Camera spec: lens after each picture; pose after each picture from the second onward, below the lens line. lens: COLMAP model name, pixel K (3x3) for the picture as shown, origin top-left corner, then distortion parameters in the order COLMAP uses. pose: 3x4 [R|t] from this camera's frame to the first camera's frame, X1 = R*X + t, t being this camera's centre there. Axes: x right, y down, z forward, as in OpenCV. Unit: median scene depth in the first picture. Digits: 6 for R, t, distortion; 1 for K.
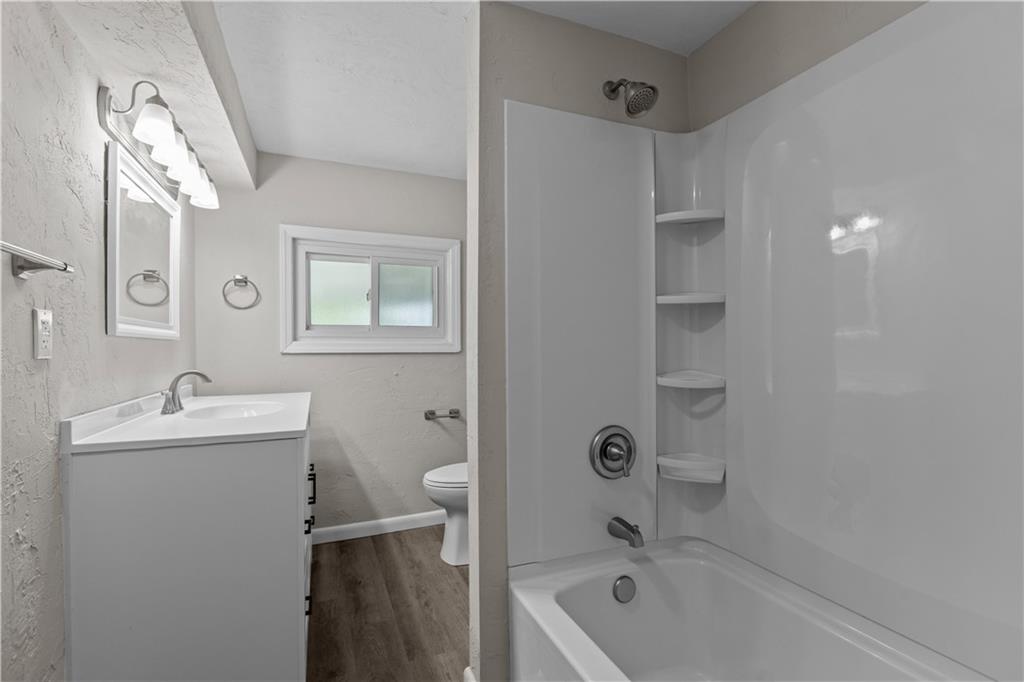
lens RADIAL K [[476.0, 0, 513.5], [0, 476.0, 347.4], [0, 0, 1]] dist [-0.005805, -0.000764]
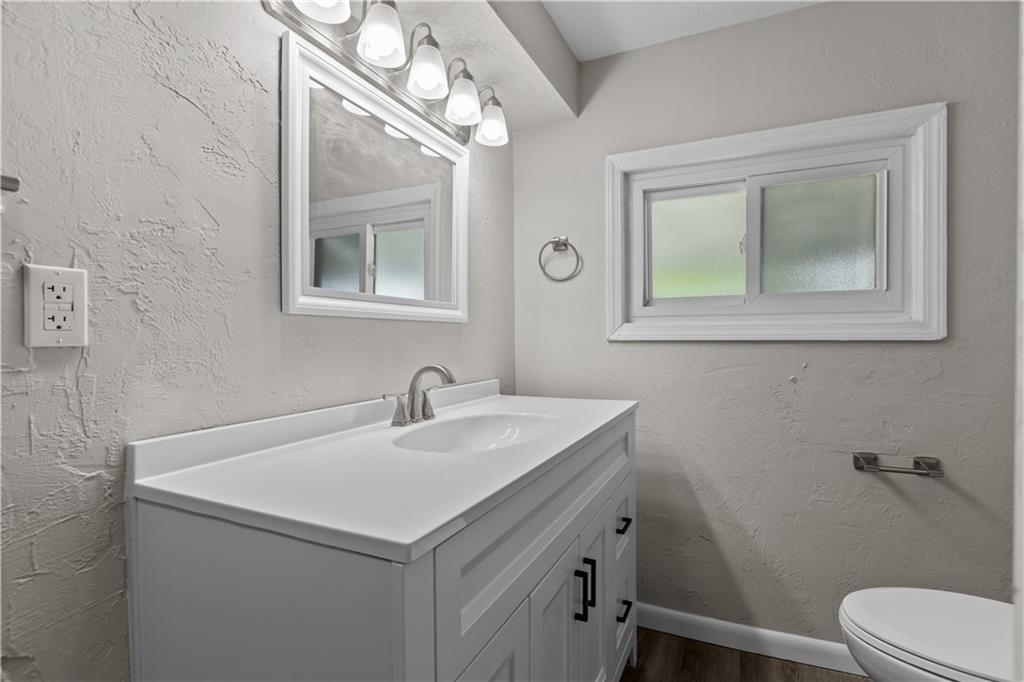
lens RADIAL K [[476.0, 0, 516.7], [0, 476.0, 343.6], [0, 0, 1]] dist [-0.005805, -0.000764]
pose [[0.671424, 0.009761, -0.741009, -0.055200], [0.004120, 0.999849, 0.016903, 0.004483], [0.741062, -0.014402, 0.671282, 0.413845]]
